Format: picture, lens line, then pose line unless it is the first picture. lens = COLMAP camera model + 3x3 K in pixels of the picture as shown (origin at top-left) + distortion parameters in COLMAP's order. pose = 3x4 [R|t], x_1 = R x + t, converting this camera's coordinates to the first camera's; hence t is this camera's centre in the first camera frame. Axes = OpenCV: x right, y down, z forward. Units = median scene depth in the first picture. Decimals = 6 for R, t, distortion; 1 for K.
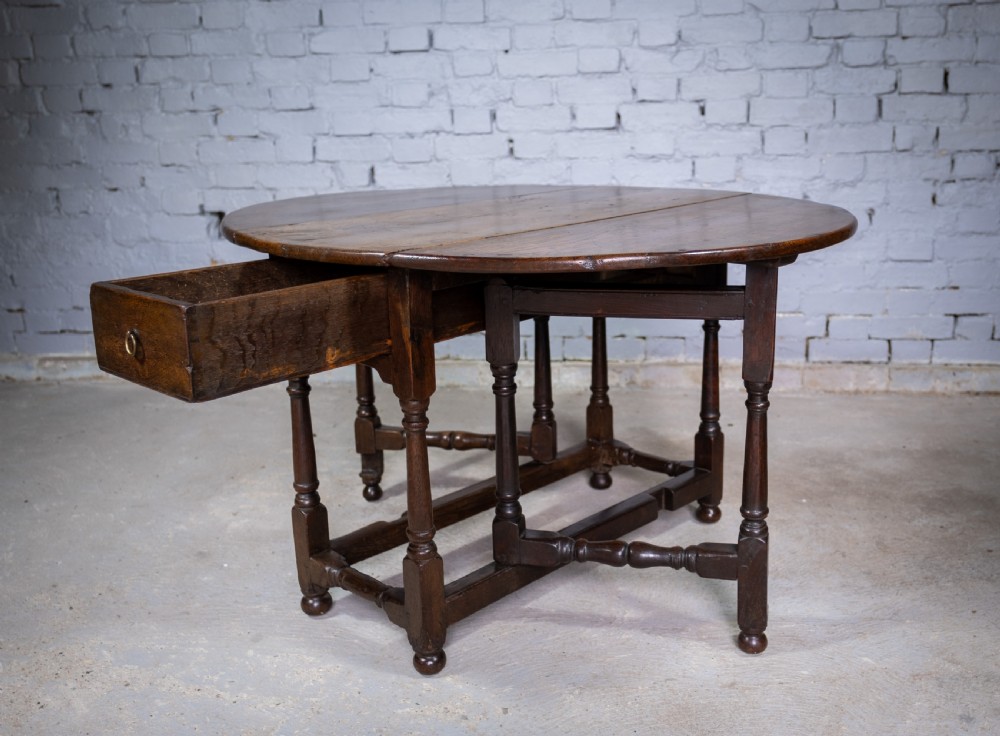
lens RADIAL K [[1039.9, 0, 578.3], [0, 1039.9, 368.6], [0, 0, 1]] dist [0.000342, 0.003314]
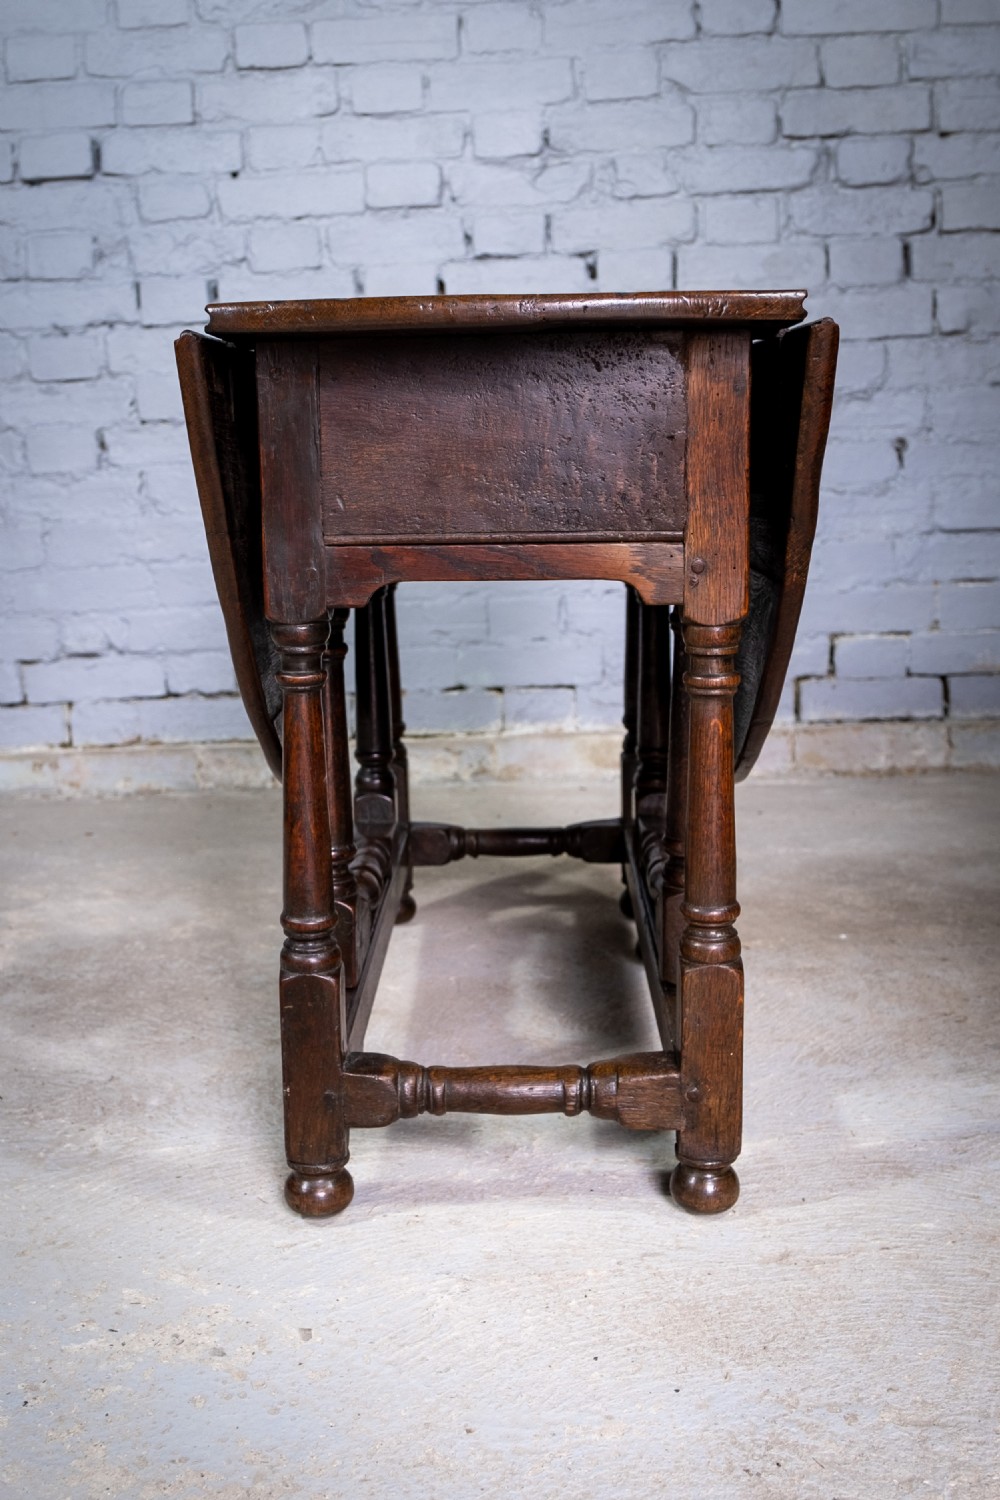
lens RADIAL K [[1719.7, 0, 429.7], [0, 1719.7, 718.5], [0, 0, 1]] dist [-0.021287, 0.014756]
pose [[0.997967, -0.031532, 0.055380, -0.025223], [0.036180, 0.995721, -0.085038, 0.064074], [-0.052461, 0.086869, 0.994837, 0.112840]]
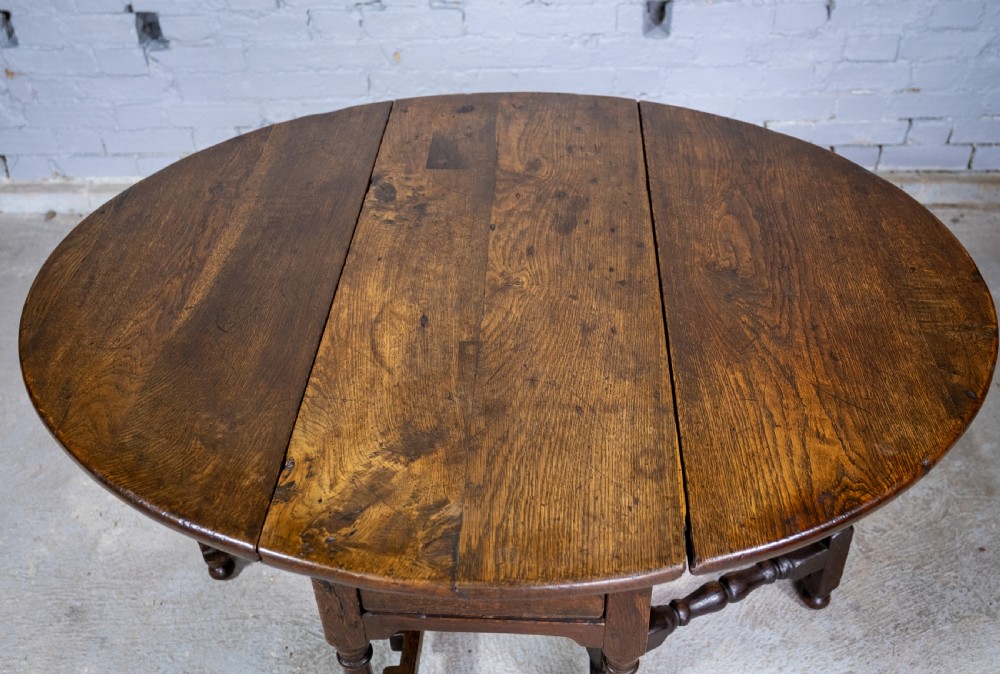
lens RADIAL K [[963.7, 0, 508.3], [0, 963.7, 290.9], [0, 0, 1]] dist [-0.014572, -0.000047]
pose [[0.995414, -0.060557, 0.074048, -0.038448], [0.027087, 0.920859, 0.388953, -0.243284], [-0.091741, -0.385164, 0.918277, 0.246984]]
